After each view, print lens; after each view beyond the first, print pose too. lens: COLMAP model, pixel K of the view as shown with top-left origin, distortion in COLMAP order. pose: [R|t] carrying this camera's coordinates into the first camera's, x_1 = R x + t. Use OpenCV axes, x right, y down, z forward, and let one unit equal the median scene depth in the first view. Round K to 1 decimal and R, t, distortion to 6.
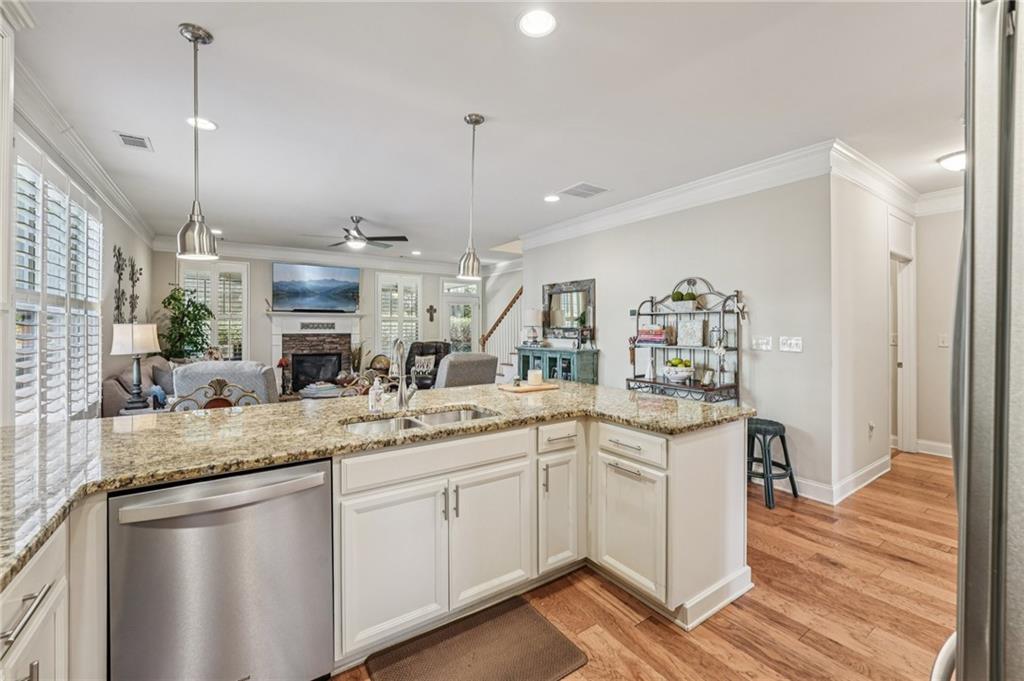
lens RADIAL K [[418.5, 0, 510.6], [0, 418.5, 324.8], [0, 0, 1]] dist [-0.013148, 0.000918]
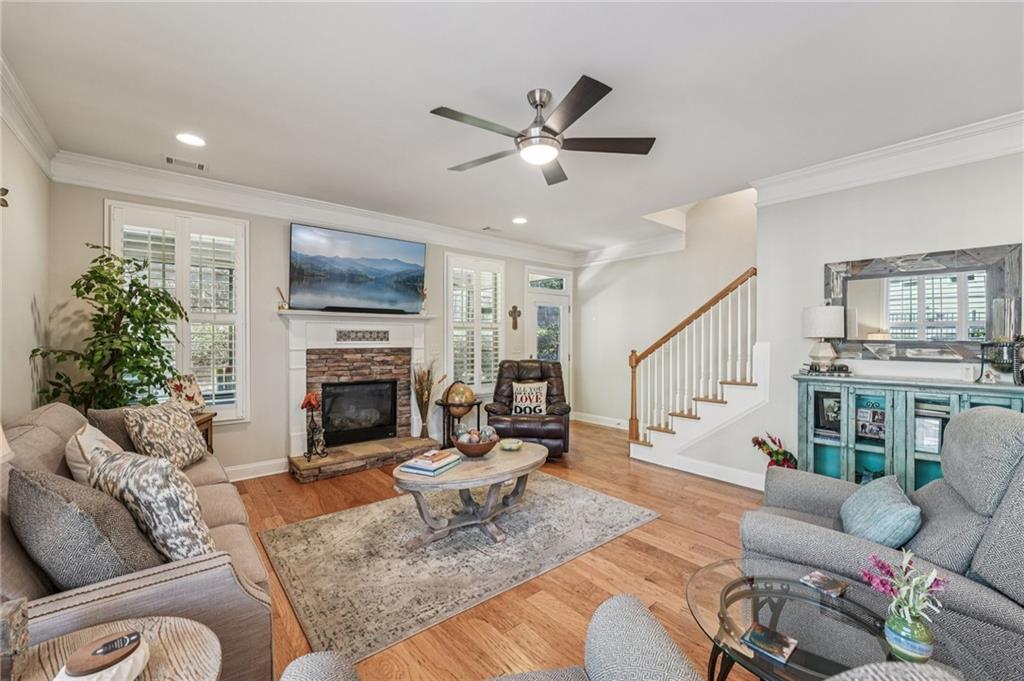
lens RADIAL K [[418.5, 0, 513.3], [0, 418.5, 340.6], [0, 0, 1]] dist [-0.013148, 0.000918]
pose [[0.995128, 0.002752, 0.098556, -0.397376], [-0.003970, 0.999918, 0.012159, 0.002437], [-0.098514, -0.012491, 0.995057, 0.496296]]
